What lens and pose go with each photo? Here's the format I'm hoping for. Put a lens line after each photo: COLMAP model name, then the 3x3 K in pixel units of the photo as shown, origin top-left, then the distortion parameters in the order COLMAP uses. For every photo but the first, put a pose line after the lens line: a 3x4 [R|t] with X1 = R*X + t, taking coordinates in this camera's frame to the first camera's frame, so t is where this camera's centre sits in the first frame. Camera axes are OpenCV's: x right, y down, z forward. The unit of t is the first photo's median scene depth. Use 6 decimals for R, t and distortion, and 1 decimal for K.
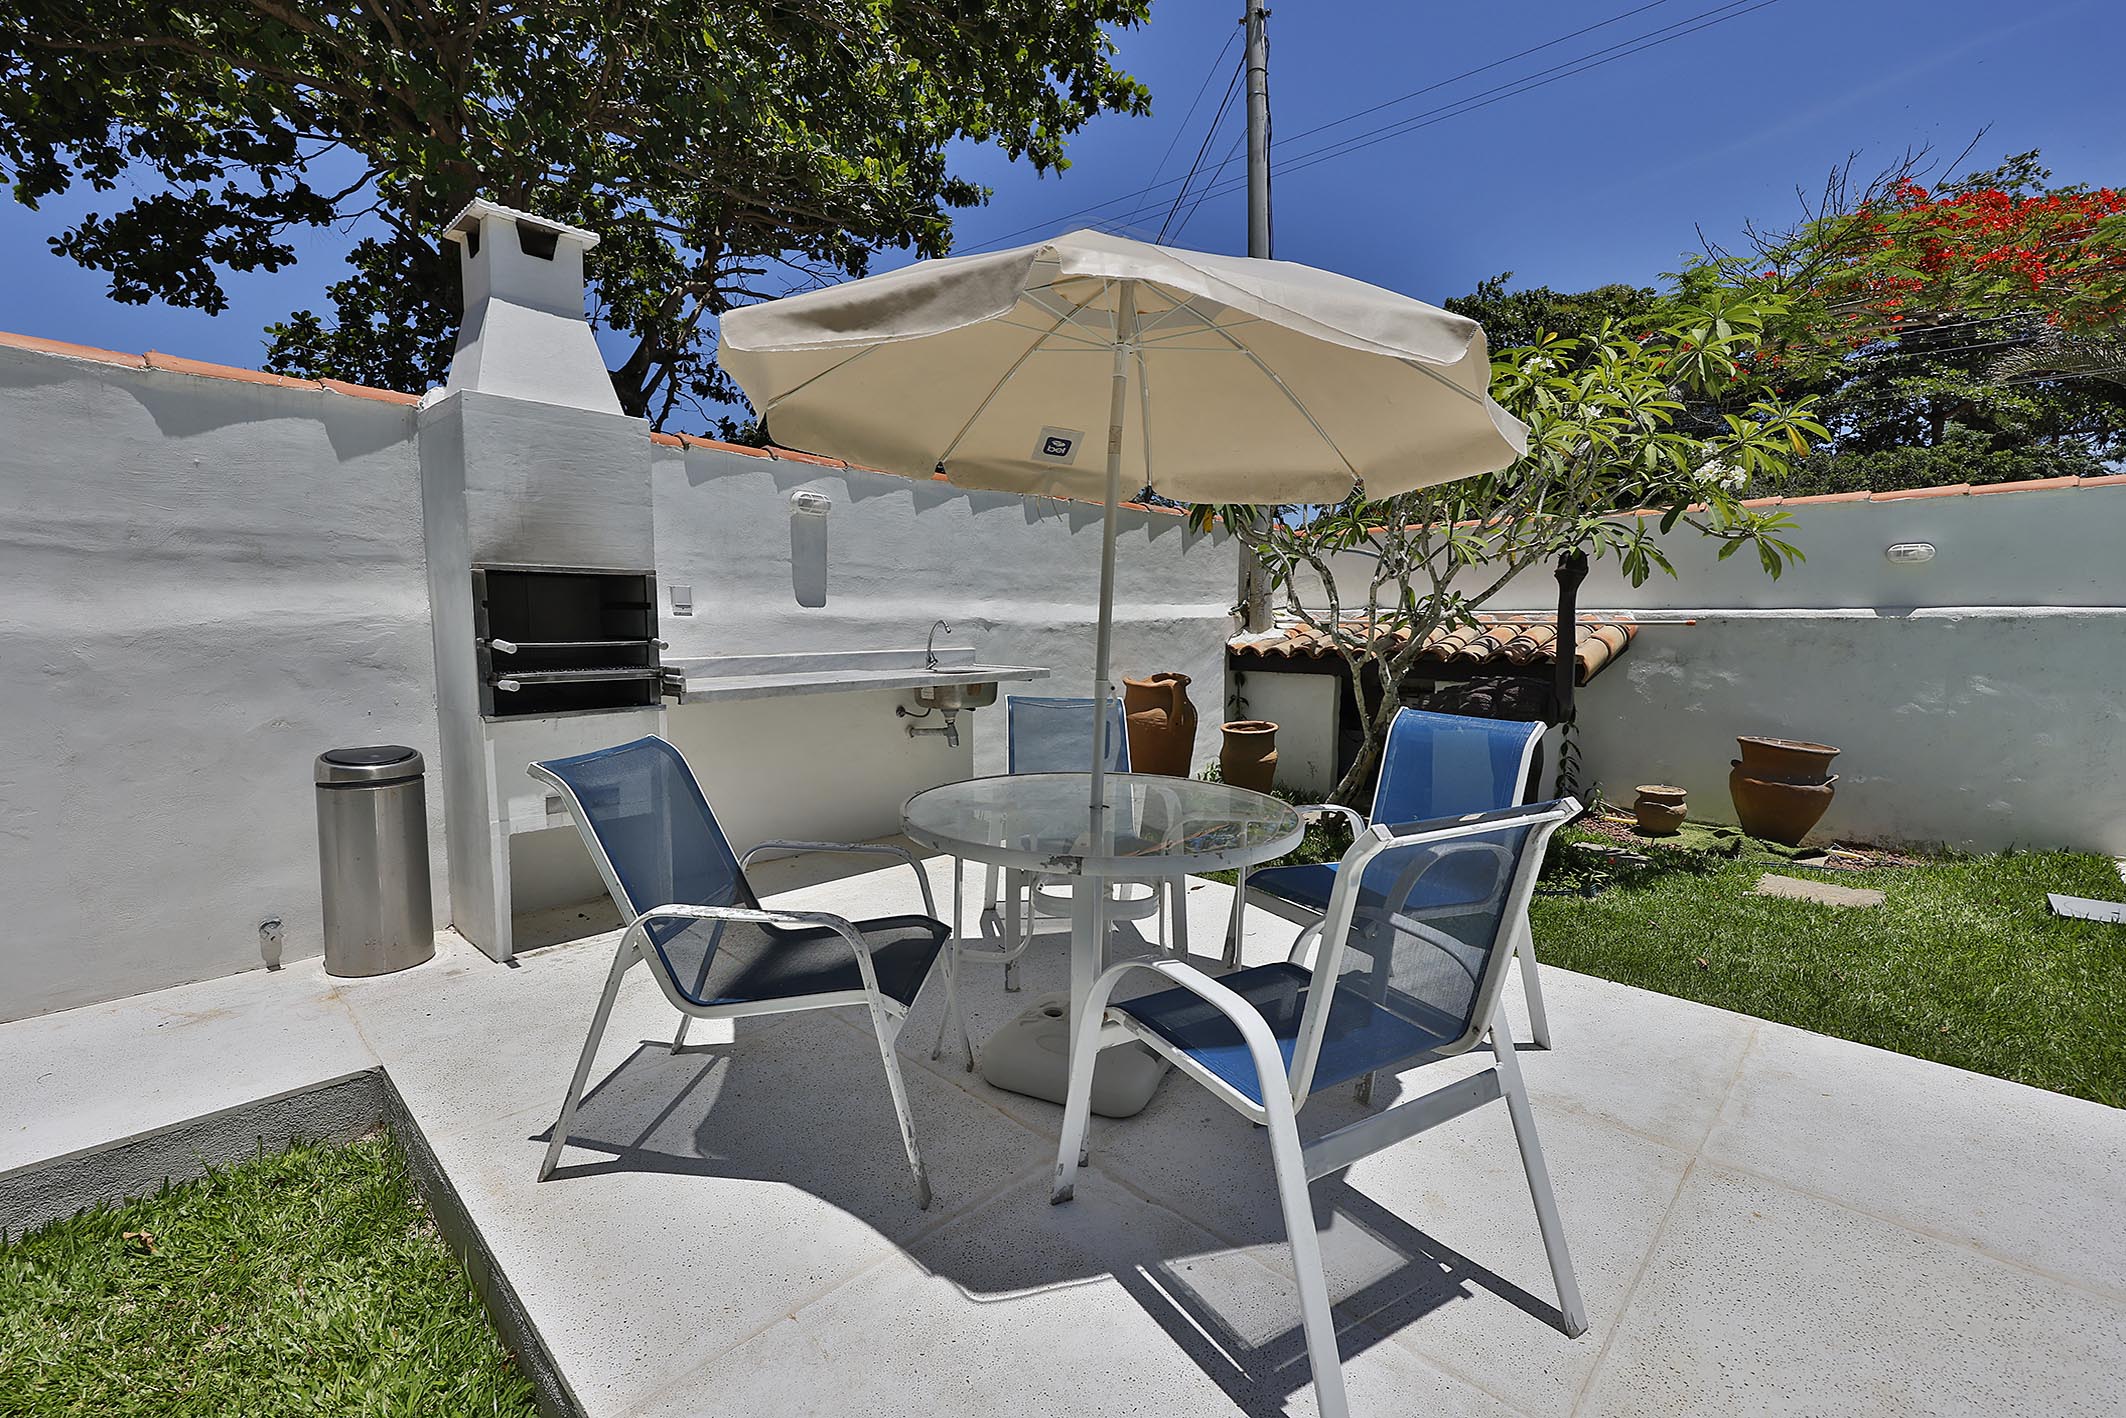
lens RADIAL K [[898.0, 0, 1098.0], [0, 898.0, 718.8], [0, 0, 1]] dist [-0.000710, -0.000203]
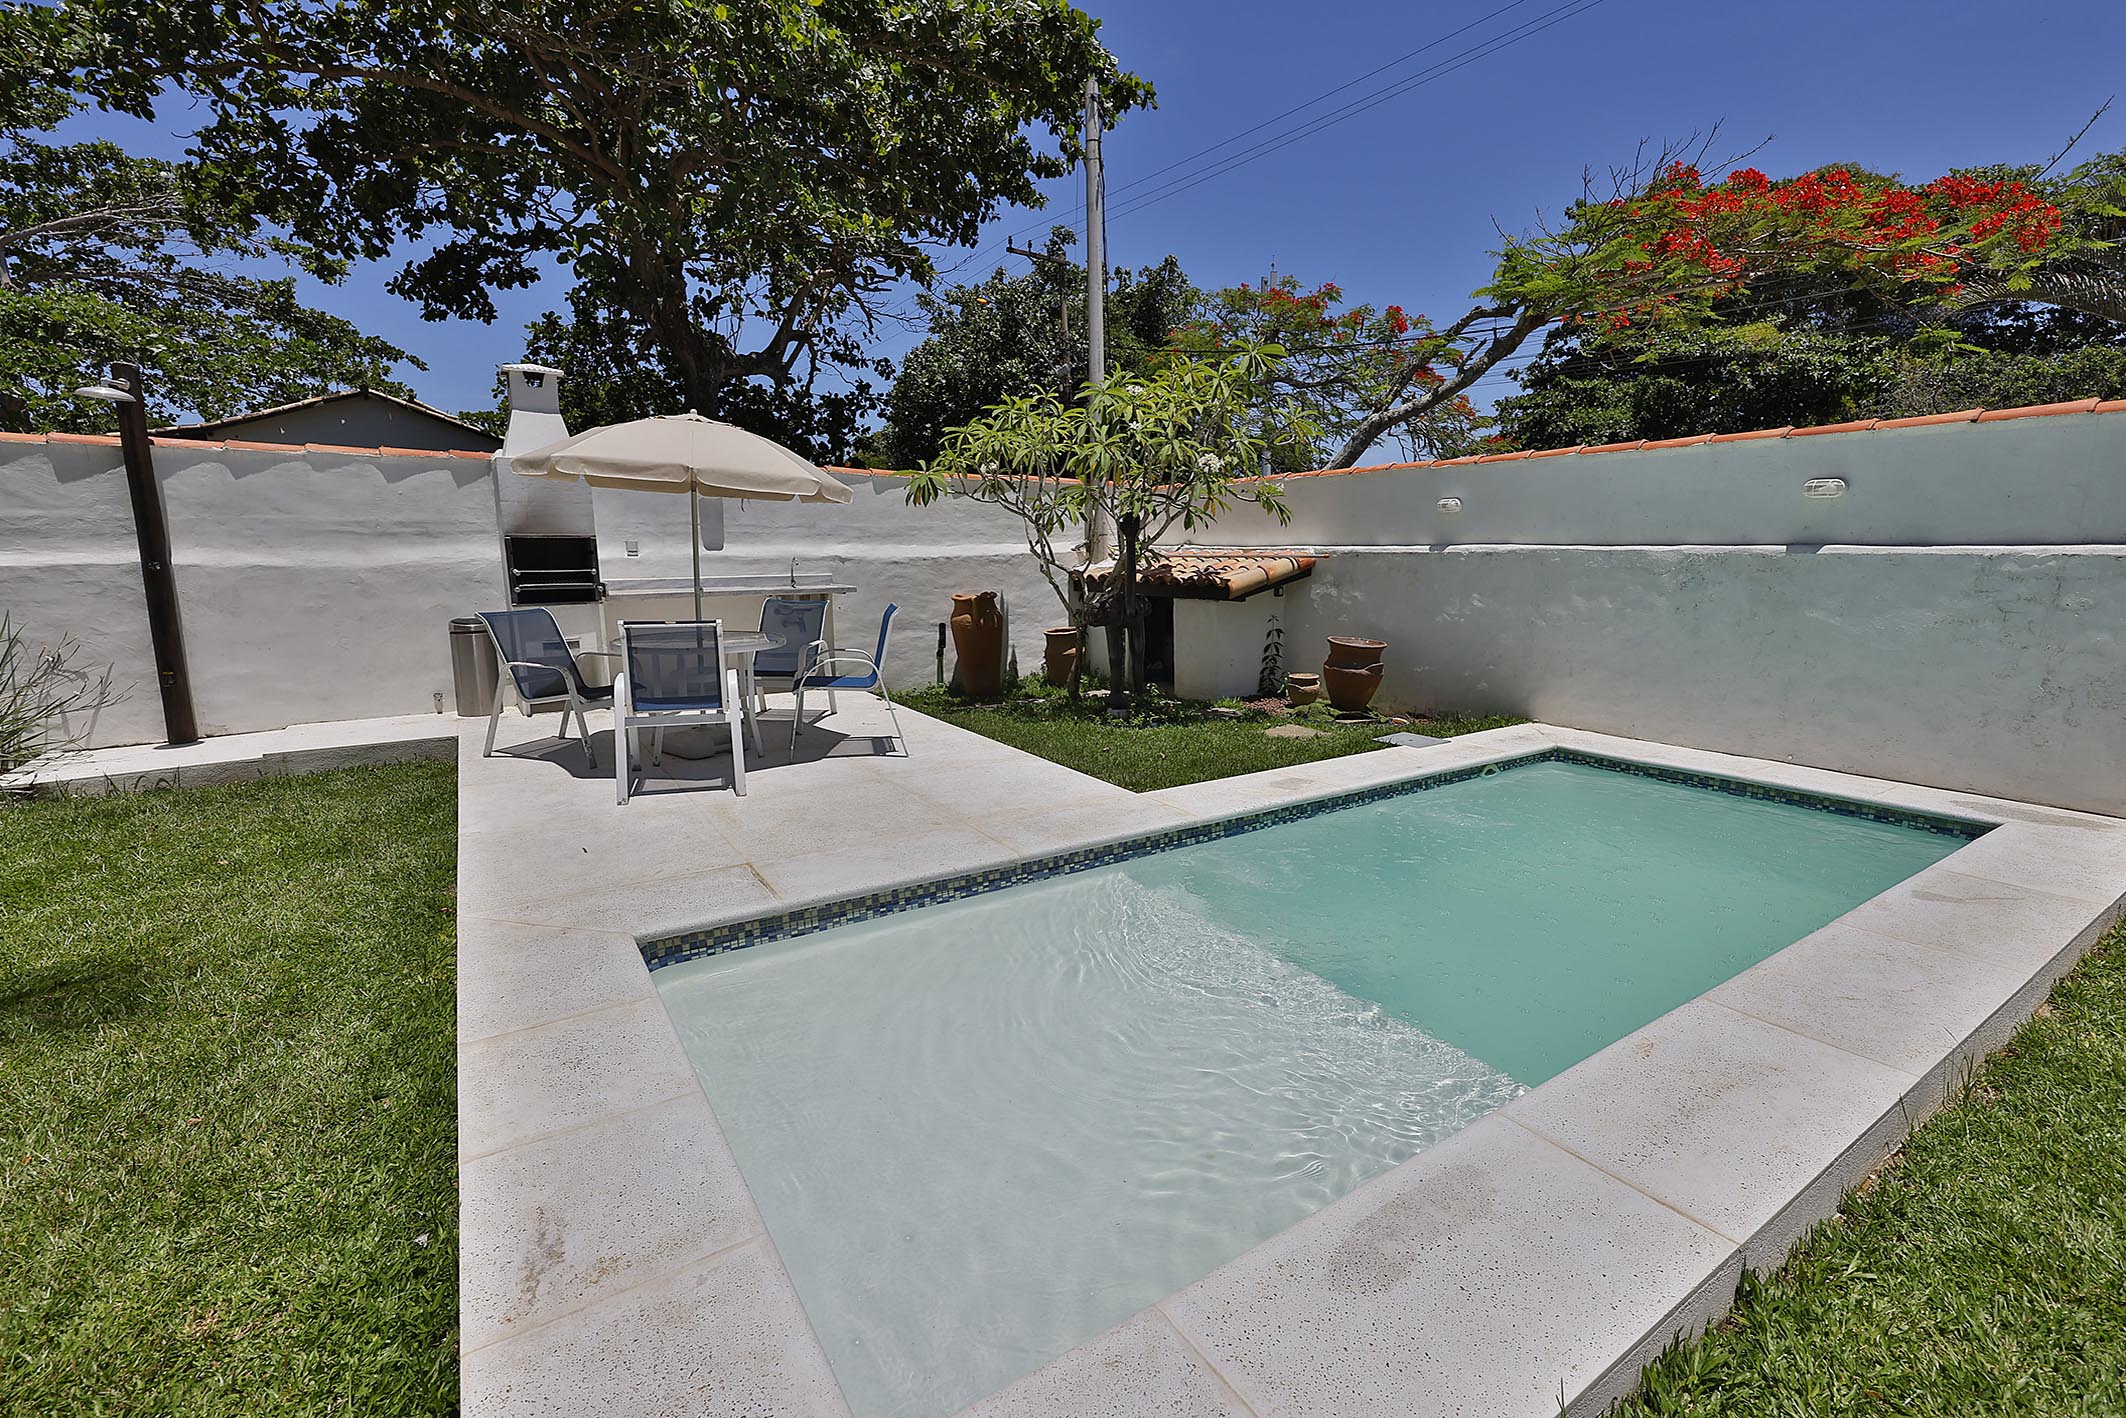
lens RADIAL K [[886.3, 0, 1090.9], [0, 886.3, 703.3], [0, 0, 1]] dist [-0.002202, -0.000127]
pose [[0.977755, 0.030375, -0.207538, 0.580544], [-0.017290, 0.997763, 0.064575, 0.037544], [0.209035, -0.059550, 0.976093, -0.421364]]
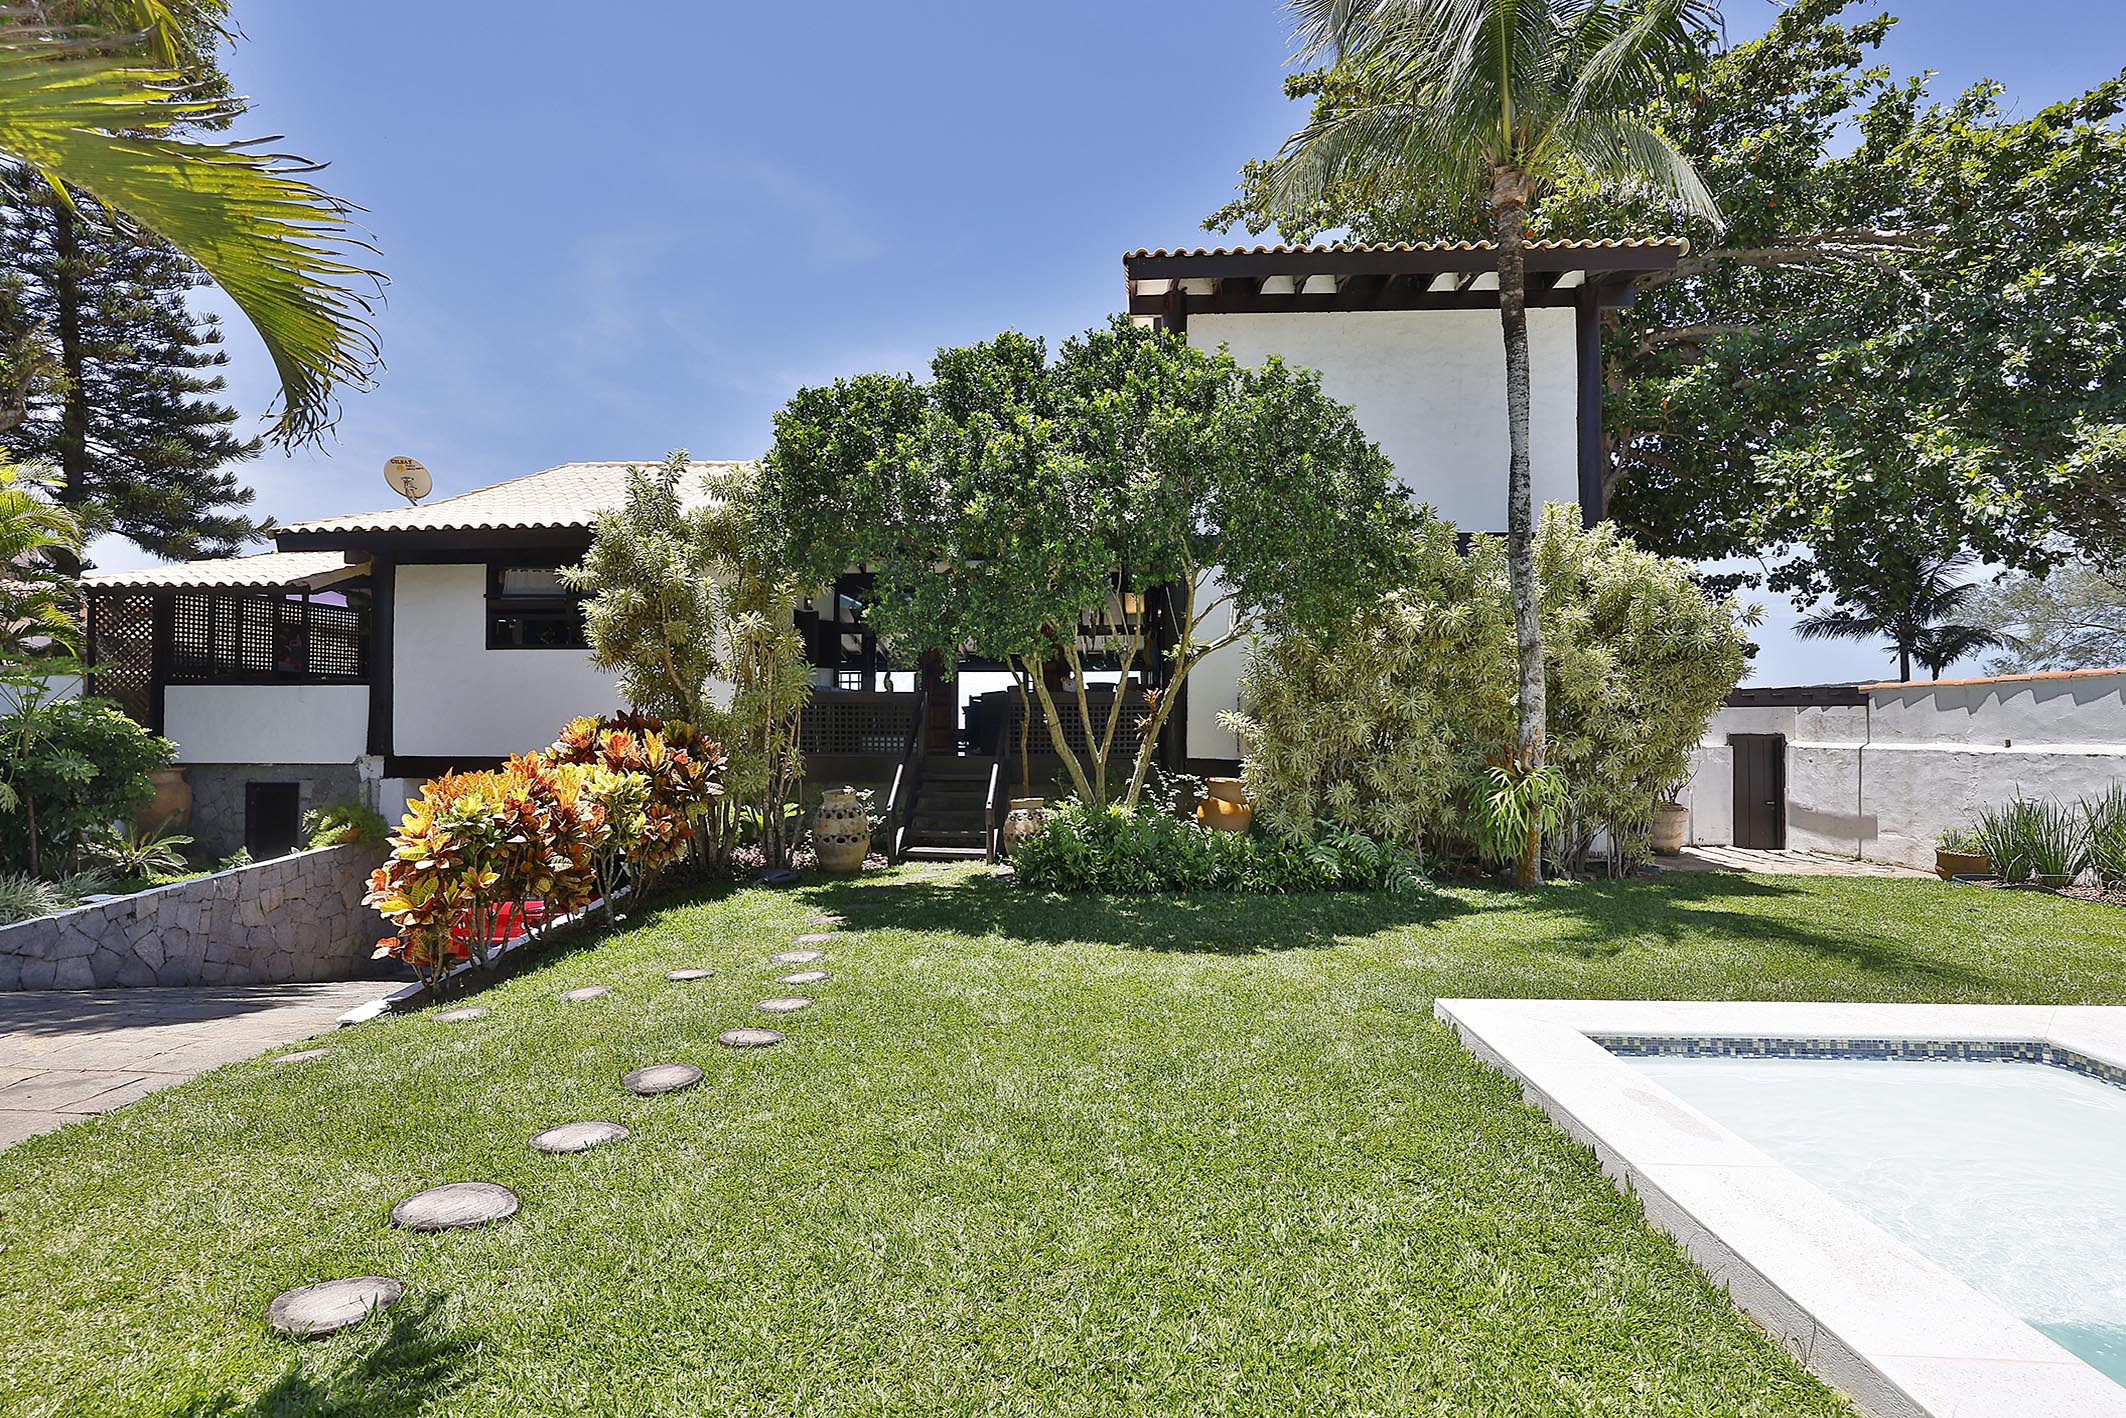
lens RADIAL K [[1028.3, 0, 1051.2], [0, 1028.3, 714.7], [0, 0, 1]] dist [0.001738, 0.000129]
pose [[-0.736660, -0.014697, -0.676103, 1.318795], [-0.082184, 0.994299, 0.067932, -0.032471], [0.671250, 0.105608, -0.733669, 0.038159]]
